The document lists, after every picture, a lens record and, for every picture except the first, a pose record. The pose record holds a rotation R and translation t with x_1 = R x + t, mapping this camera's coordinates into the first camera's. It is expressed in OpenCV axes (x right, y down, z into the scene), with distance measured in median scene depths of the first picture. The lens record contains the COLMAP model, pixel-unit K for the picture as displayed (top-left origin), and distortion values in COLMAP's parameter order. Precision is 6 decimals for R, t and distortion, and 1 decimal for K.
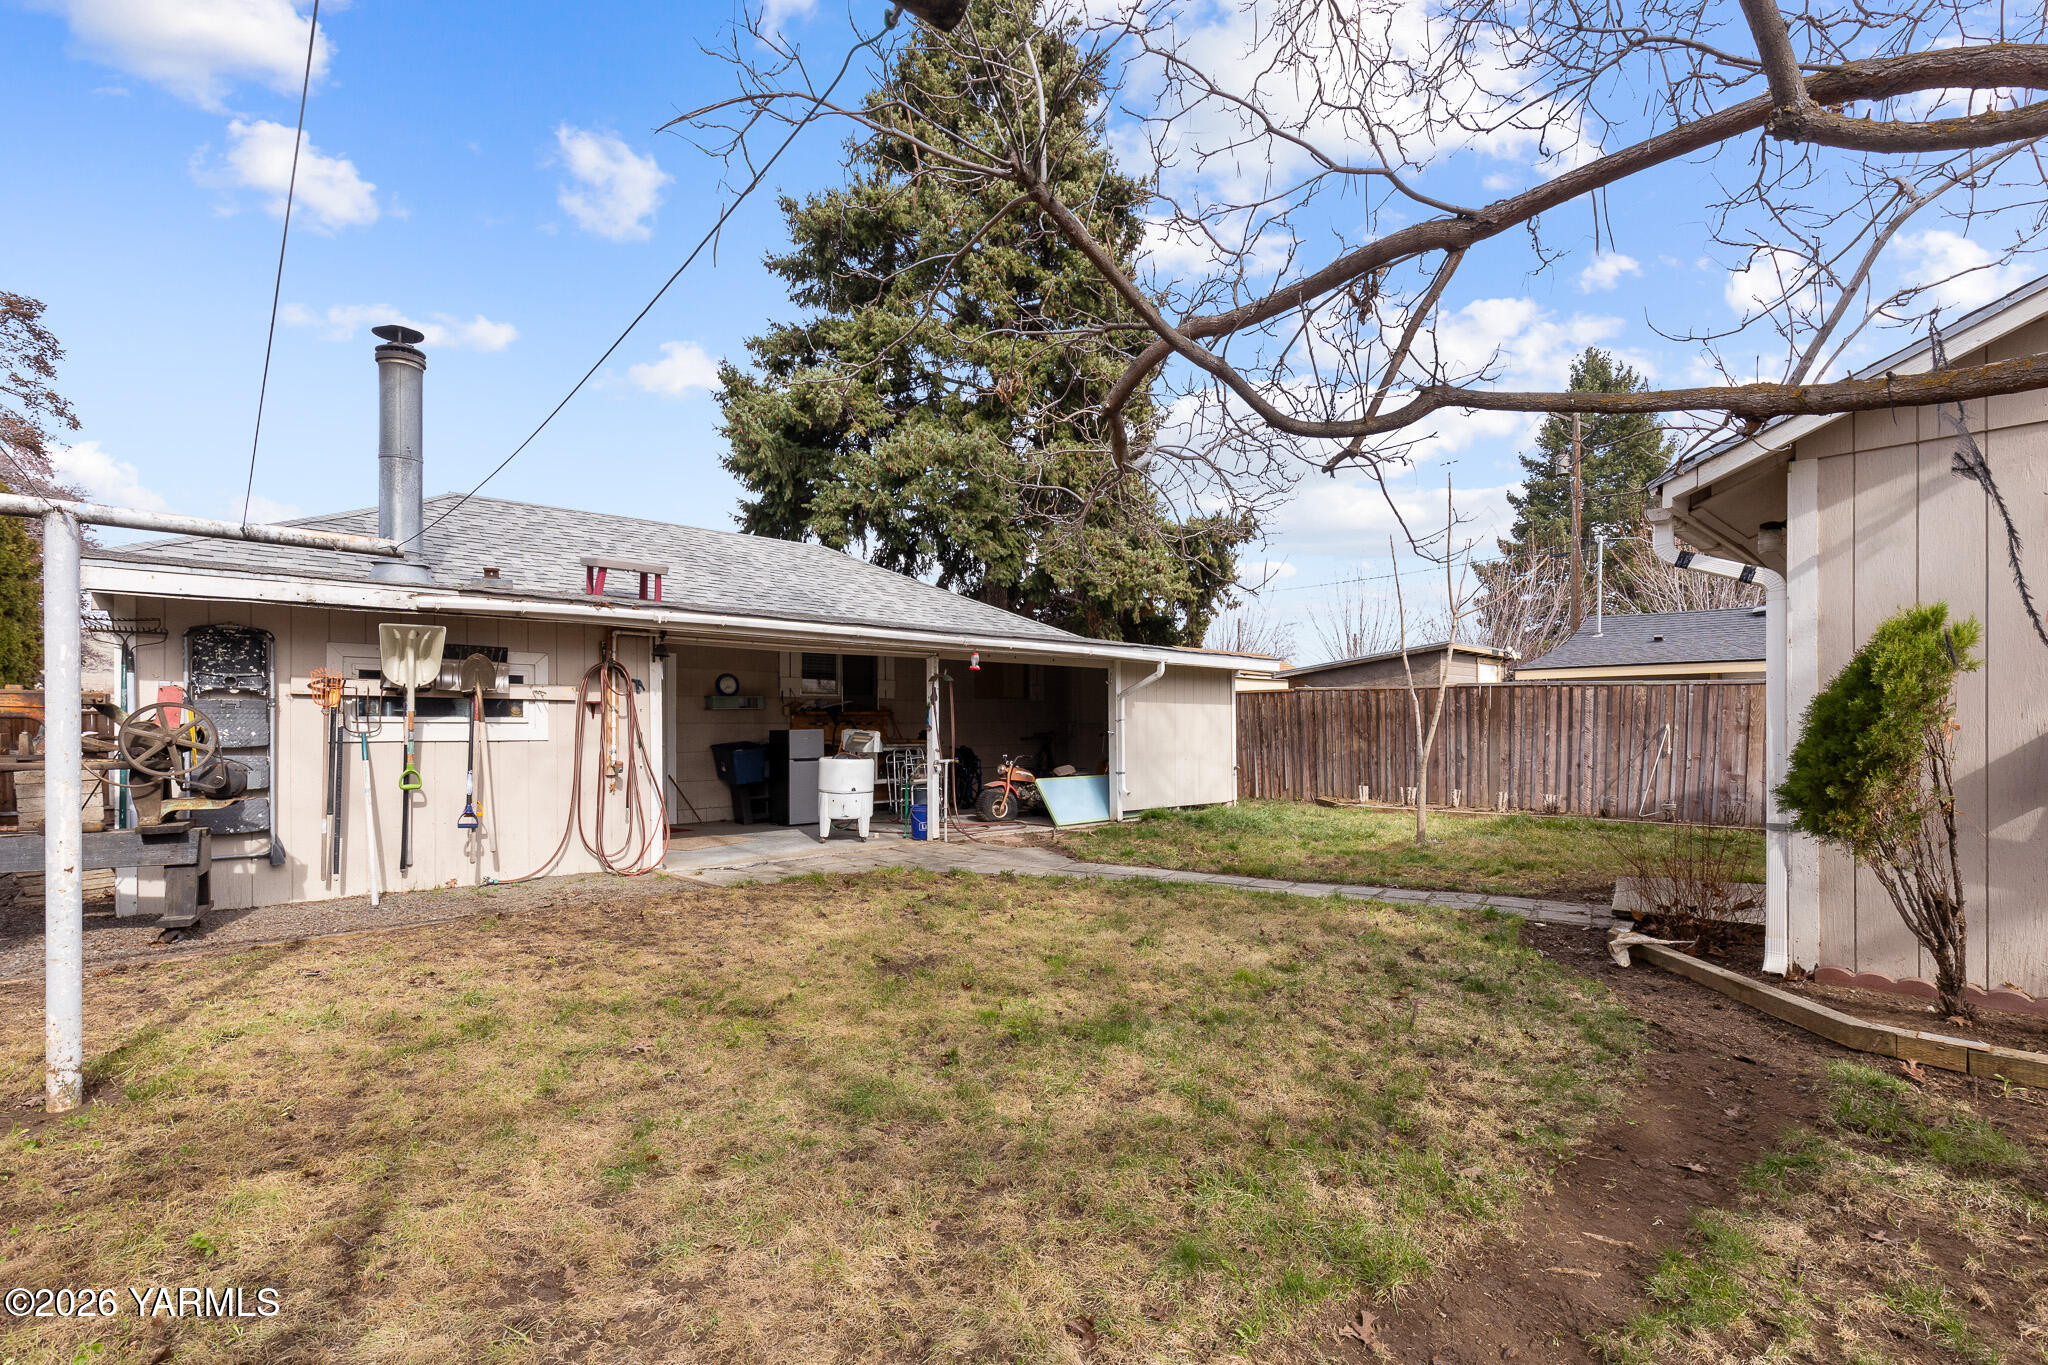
lens RADIAL K [[953.0, 0, 1031.6], [0, 953.0, 703.0], [0, 0, 1]] dist [-0.001079, -0.000293]
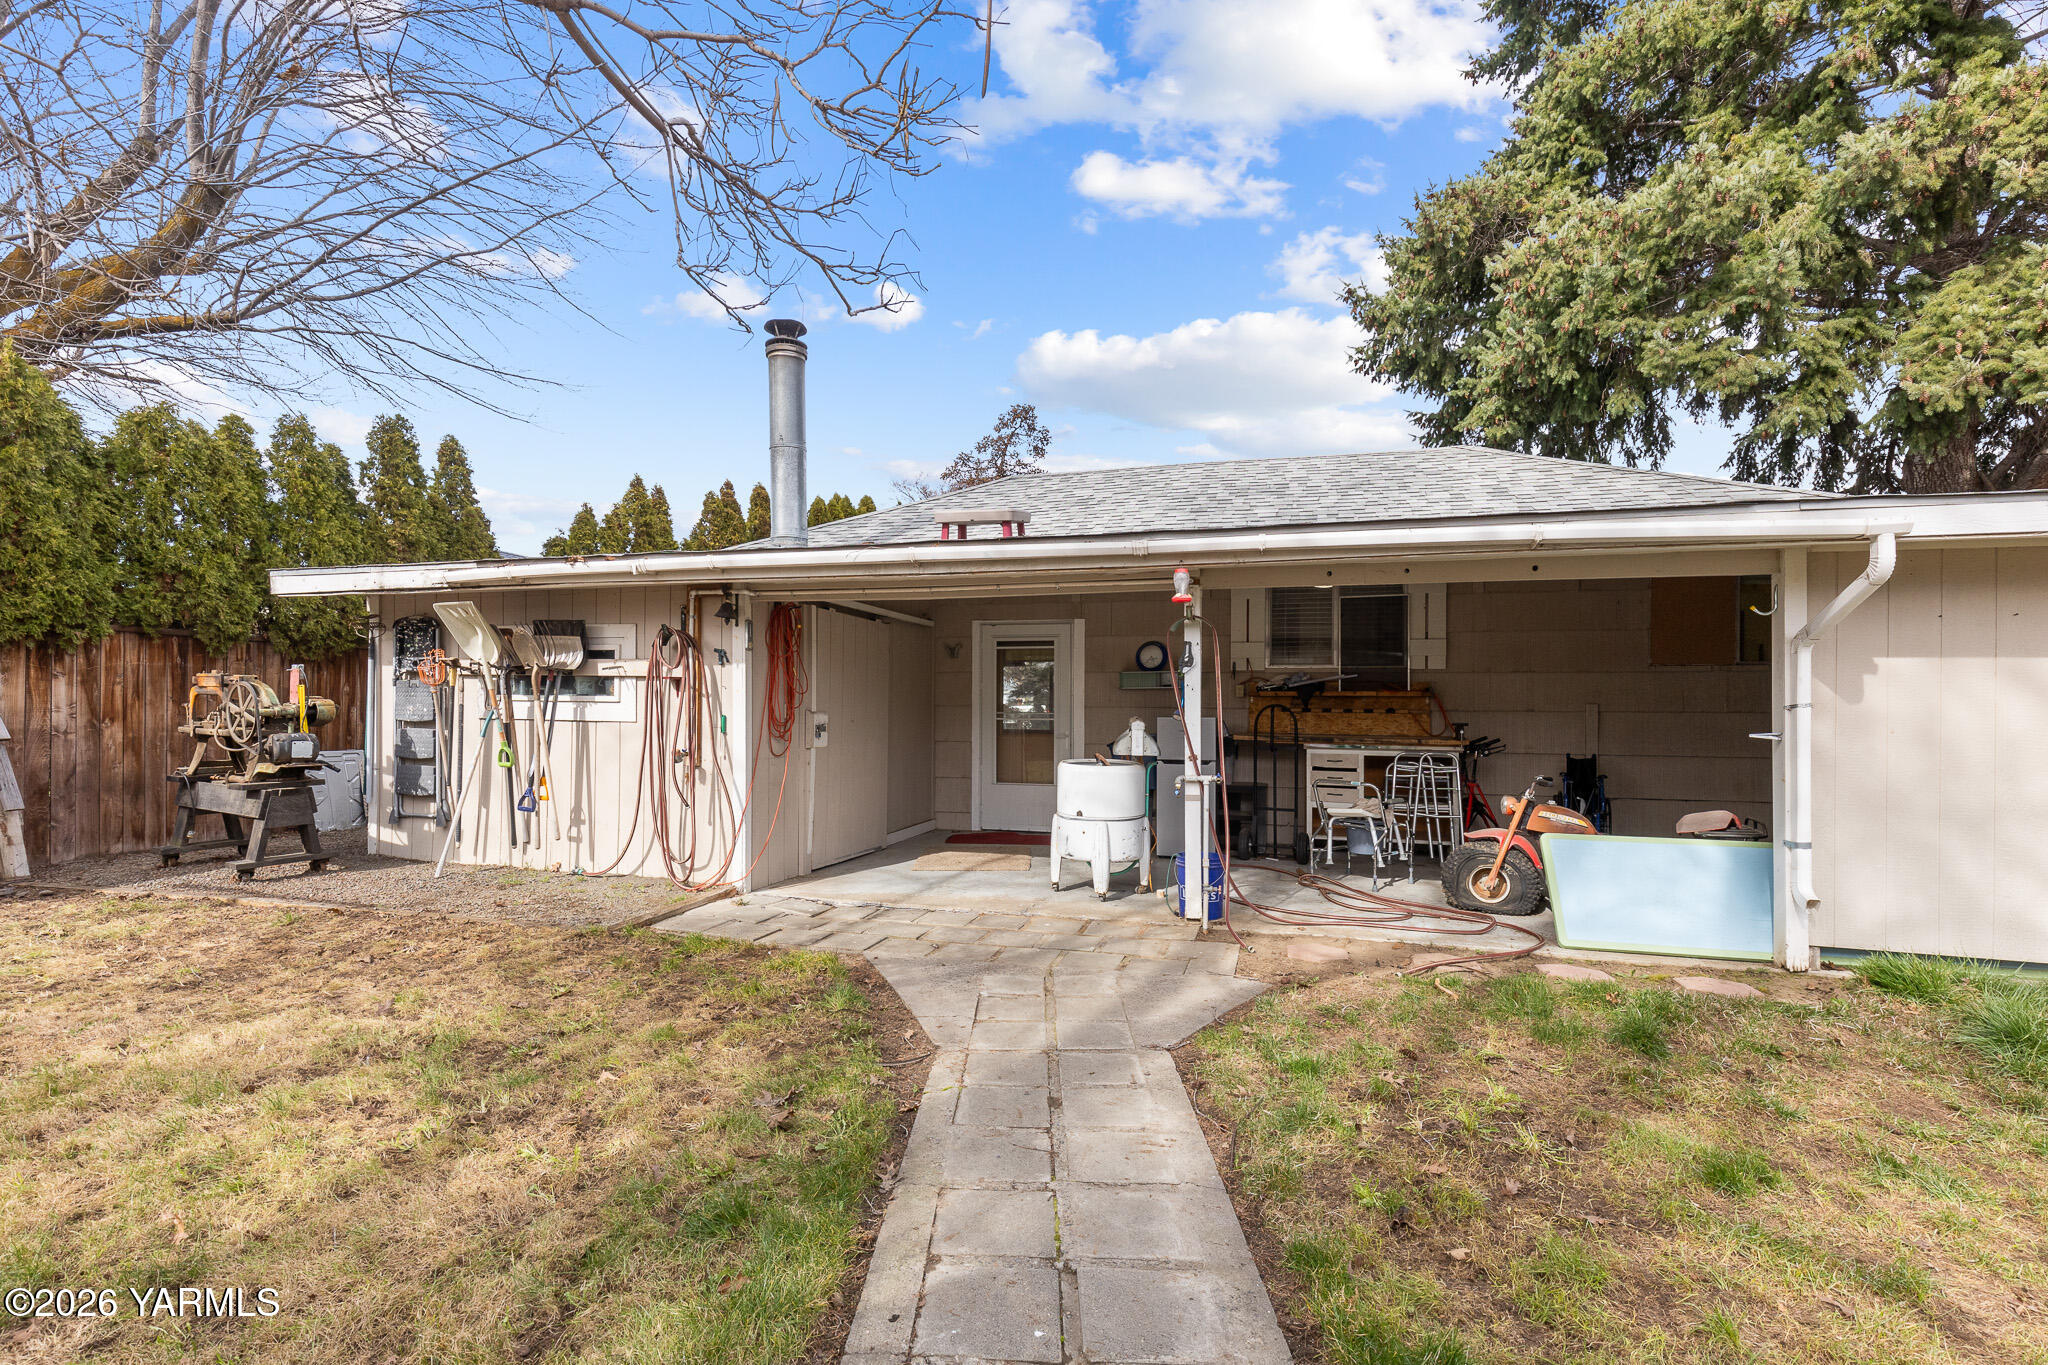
lens RADIAL K [[953.0, 0, 1031.6], [0, 953.0, 703.0], [0, 0, 1]] dist [-0.001079, -0.000293]
pose [[0.498339, 0.002754, -0.866978, 0.362733], [0.007615, 0.999942, 0.007553, 0.014817], [0.866949, -0.010366, 0.498289, 0.726660]]
